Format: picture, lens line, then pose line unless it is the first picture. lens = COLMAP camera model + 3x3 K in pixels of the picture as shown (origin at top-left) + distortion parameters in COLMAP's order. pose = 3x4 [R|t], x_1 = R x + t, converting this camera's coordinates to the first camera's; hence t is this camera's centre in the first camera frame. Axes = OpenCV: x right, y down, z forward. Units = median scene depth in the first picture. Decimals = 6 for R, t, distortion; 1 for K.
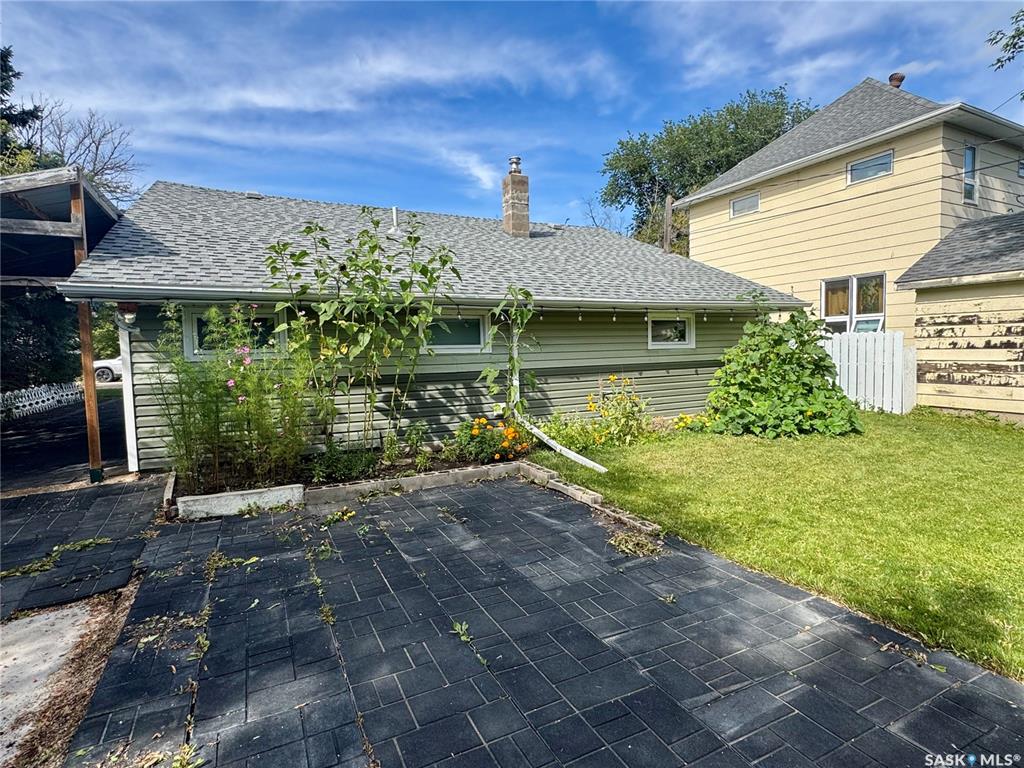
lens RADIAL K [[533.0, 0, 509.4], [0, 533.0, 379.2], [0, 0, 1]] dist [-0.001778, -0.000517]
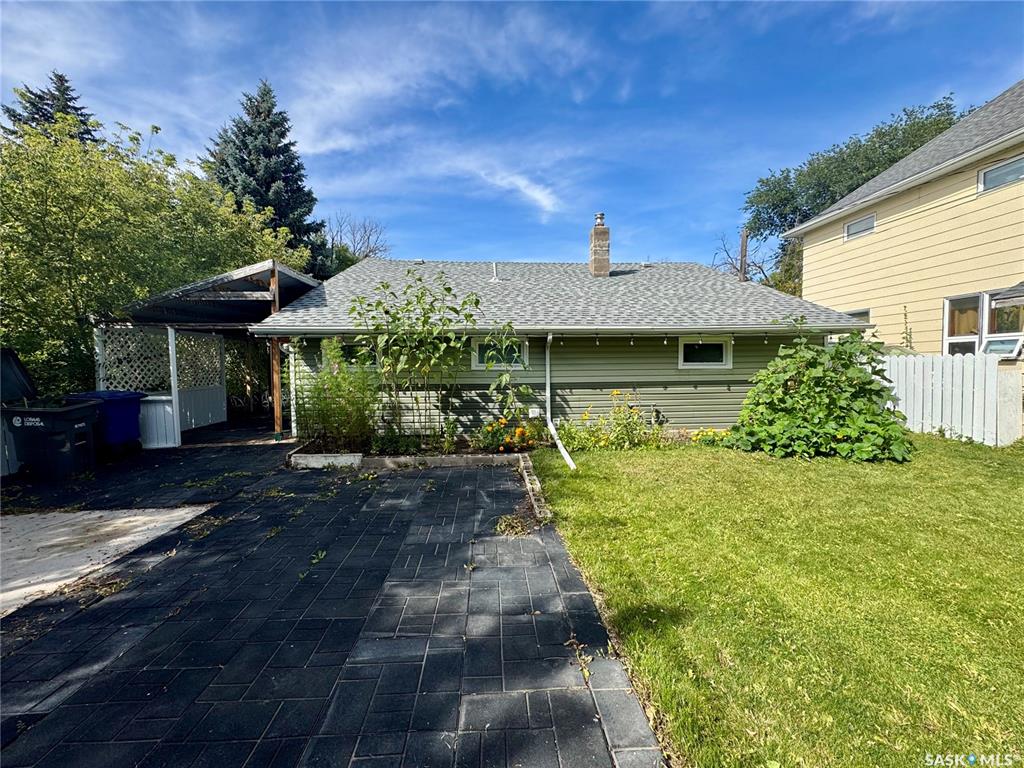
lens RADIAL K [[411.6, 0, 500.4], [0, 411.6, 380.0], [0, 0, 1]] dist [-0.002148, -0.000517]
pose [[0.917110, 0.028755, -0.397596, 0.299726], [-0.035568, 0.999320, -0.009770, -0.011699], [0.397044, 0.023102, 0.917509, 0.045410]]
